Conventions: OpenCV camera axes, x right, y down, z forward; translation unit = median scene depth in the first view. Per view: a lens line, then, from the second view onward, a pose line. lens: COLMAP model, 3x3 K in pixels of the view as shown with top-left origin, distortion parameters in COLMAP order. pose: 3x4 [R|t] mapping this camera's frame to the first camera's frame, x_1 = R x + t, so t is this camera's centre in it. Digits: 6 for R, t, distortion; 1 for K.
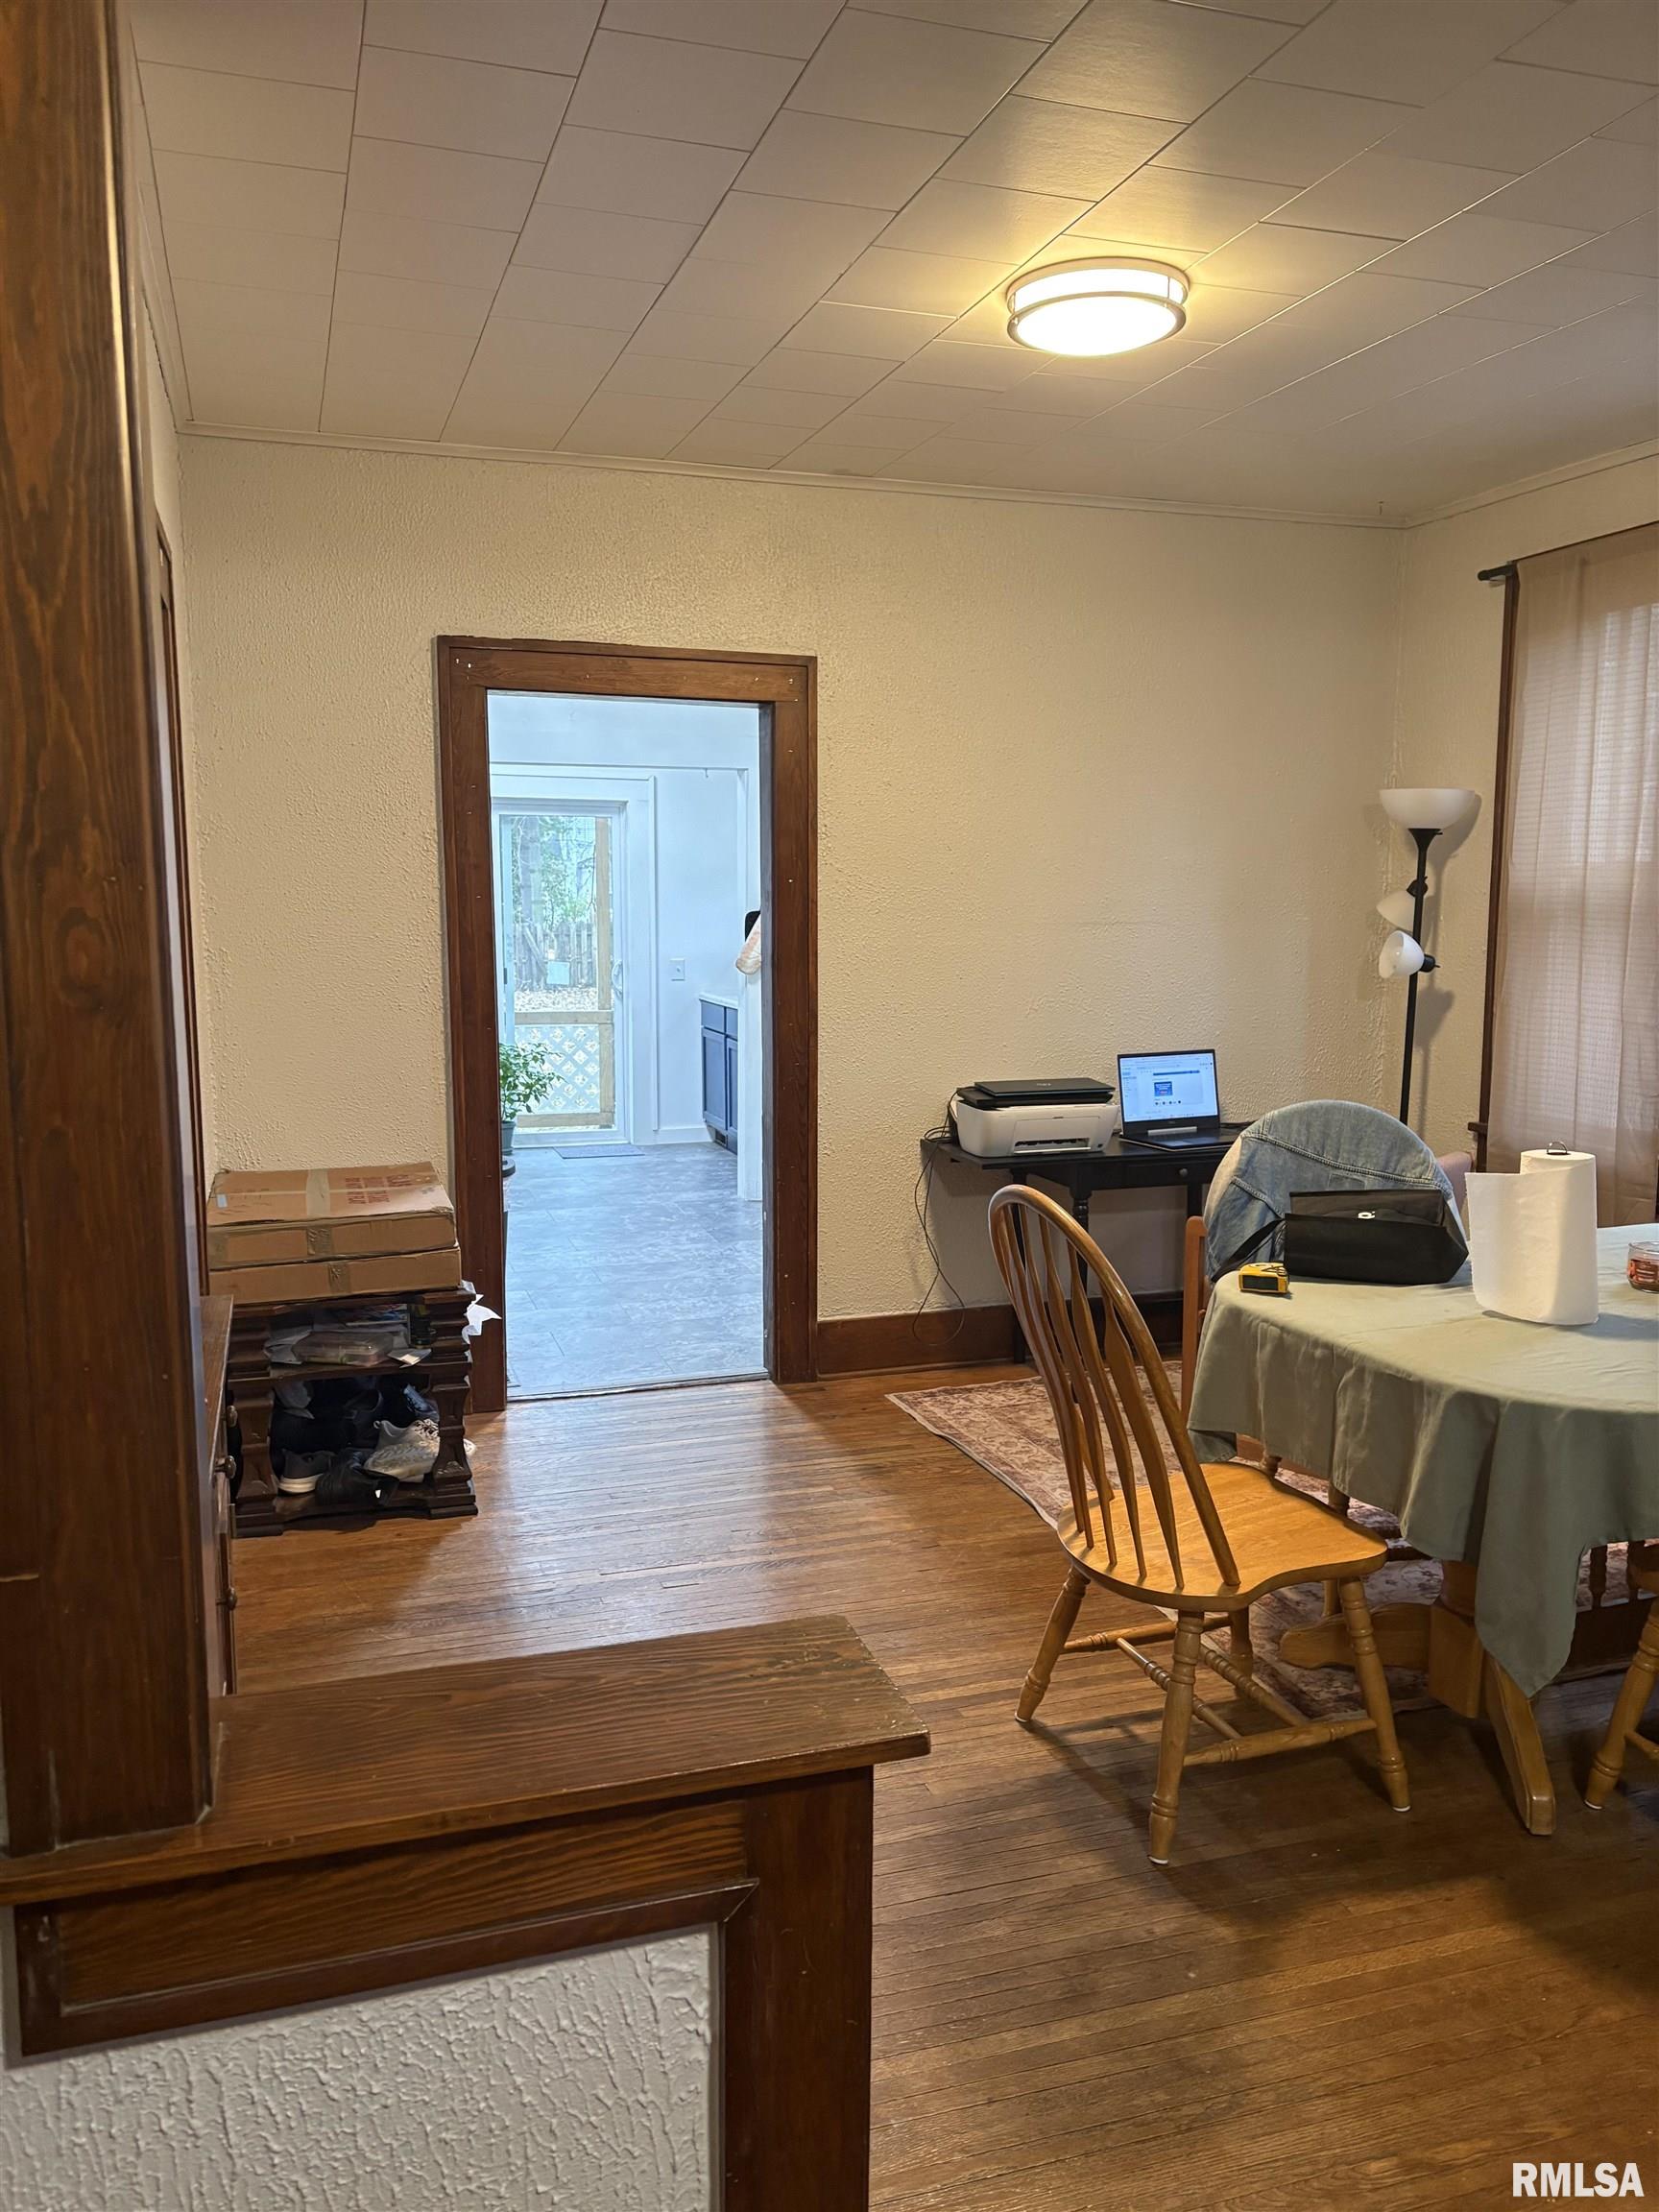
lens RADIAL K [[1667.9, 0, 828.8], [0, 1667.9, 1109.0], [0, 0, 1]] dist [0.050944, -0.040418]
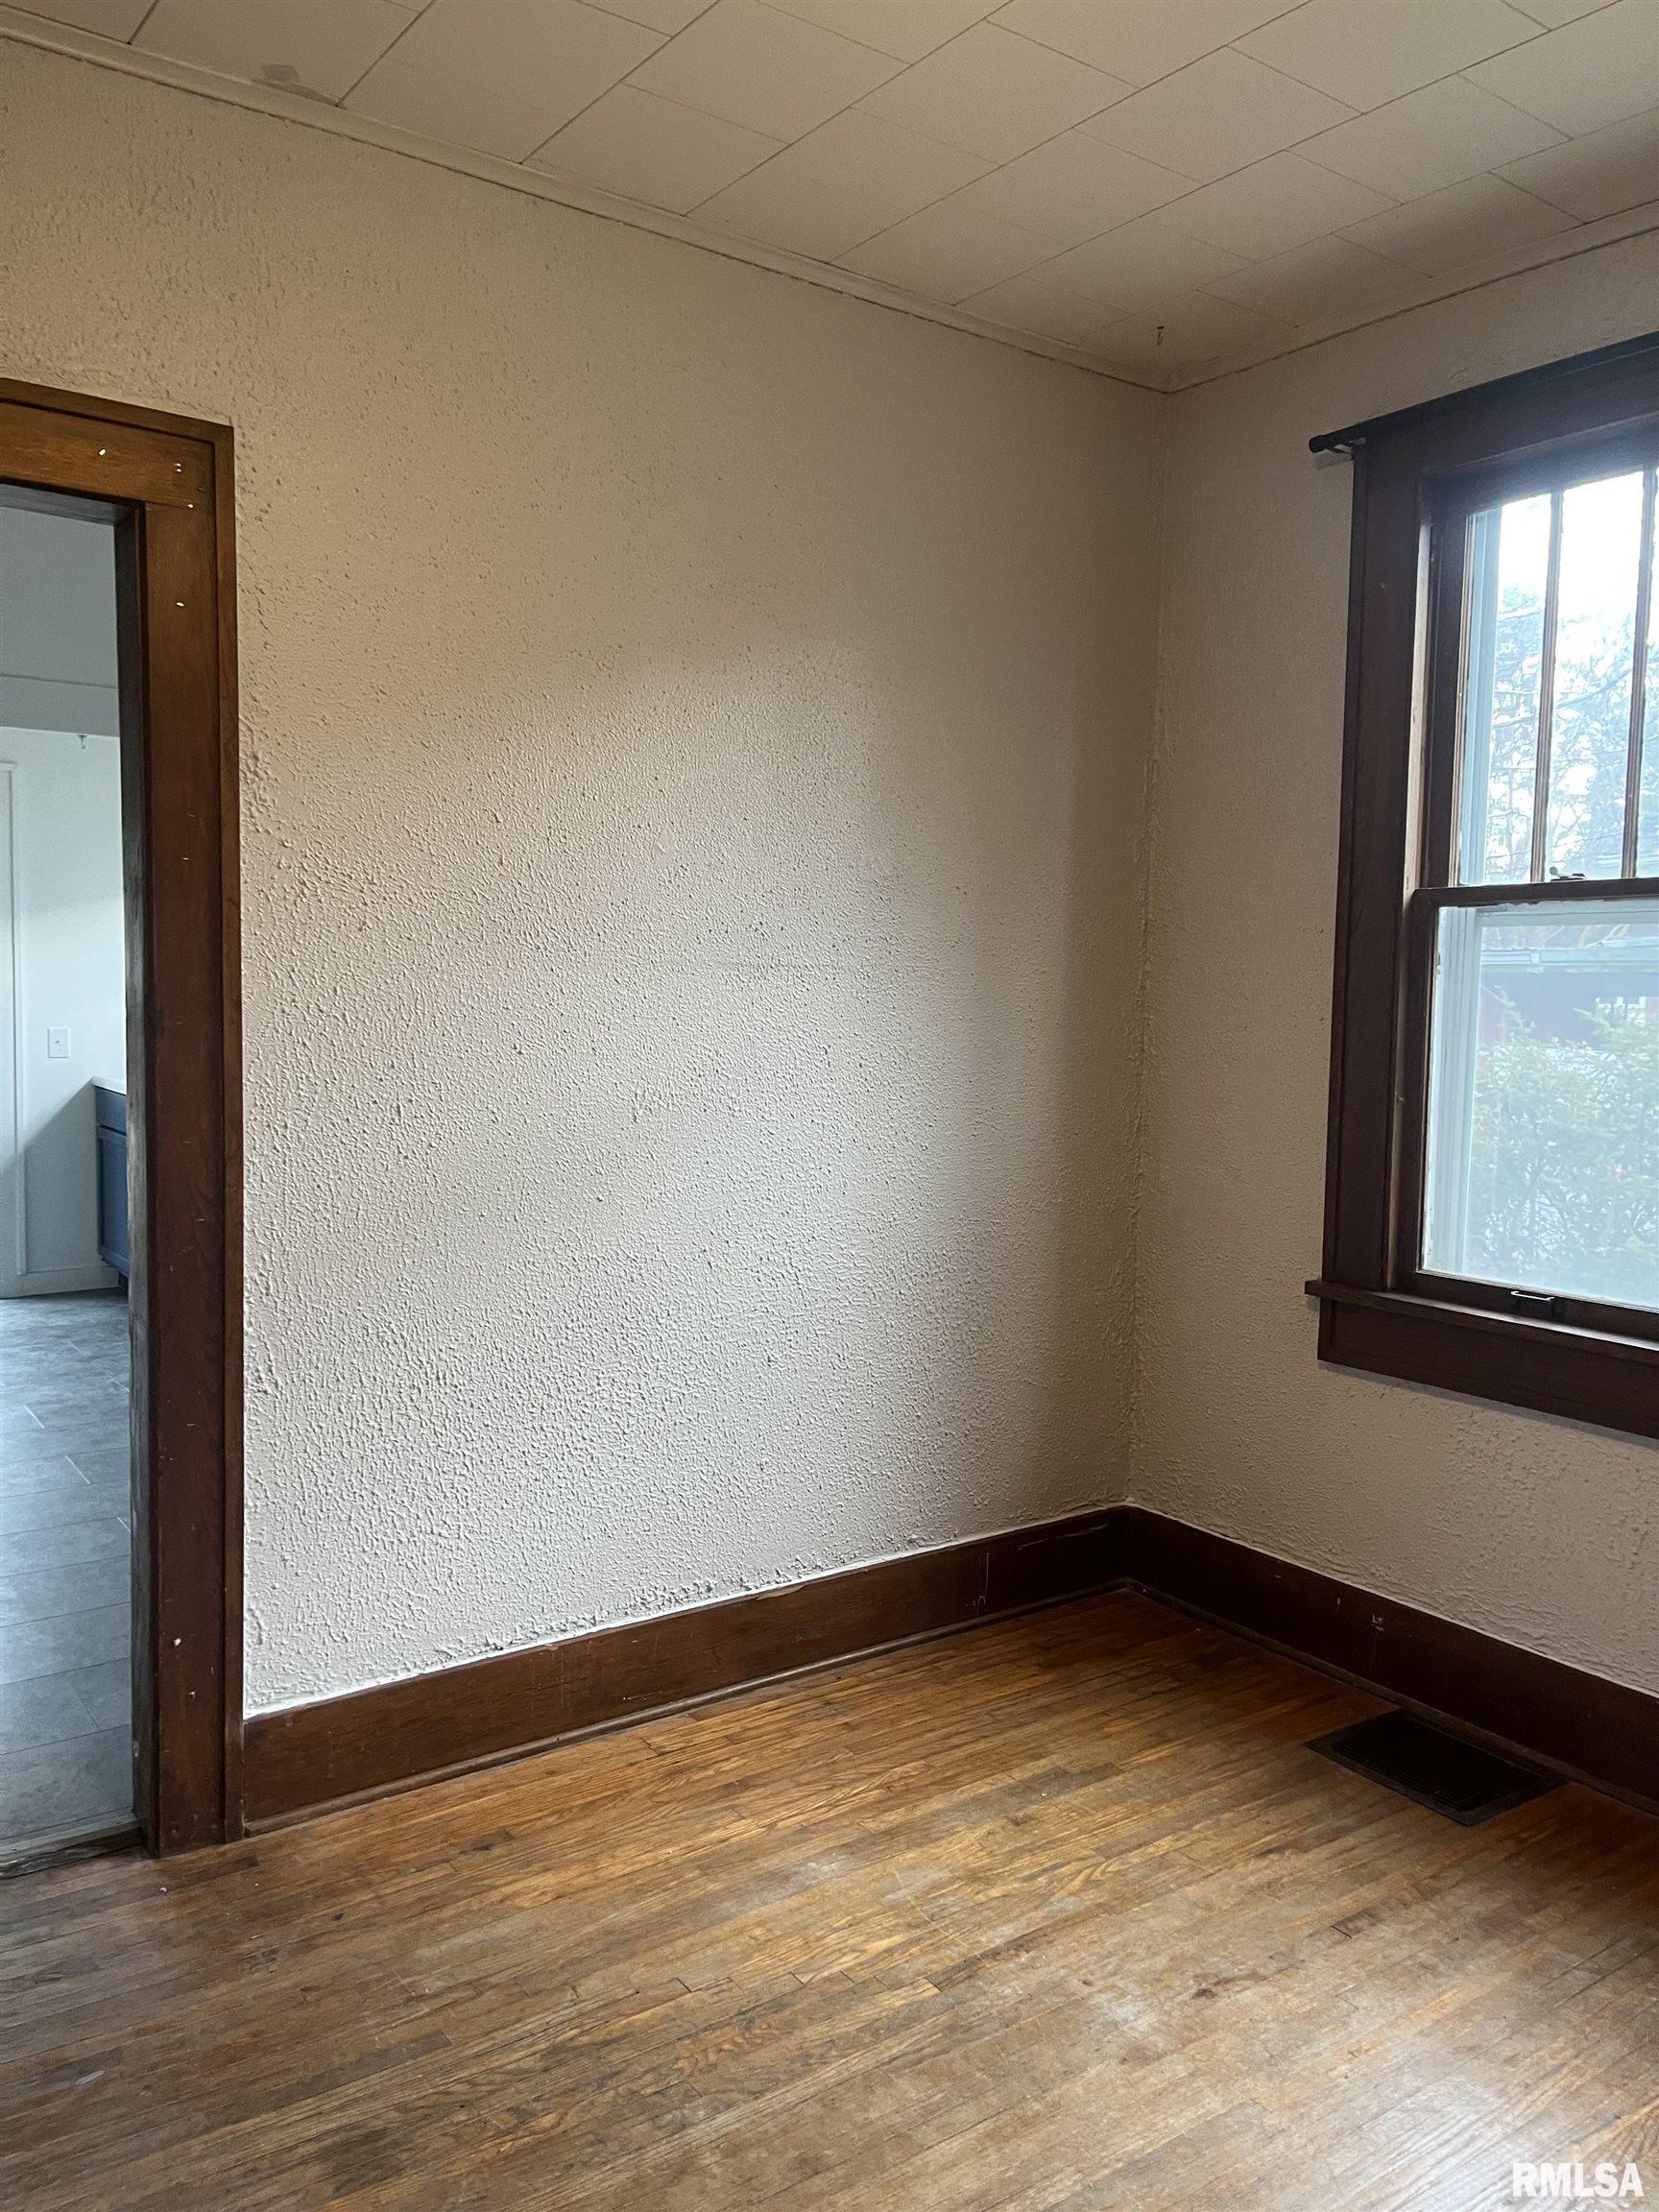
lens RADIAL K [[1661.5, 0, 820.2], [0, 1661.5, 1111.9], [0, 0, 1]] dist [0.121268, 0.004201]
pose [[0.950917, -0.005628, 0.309395, -0.000066], [0.020729, 0.998747, -0.045544, -0.032664], [-0.308751, 0.049722, 0.949842, 0.442277]]
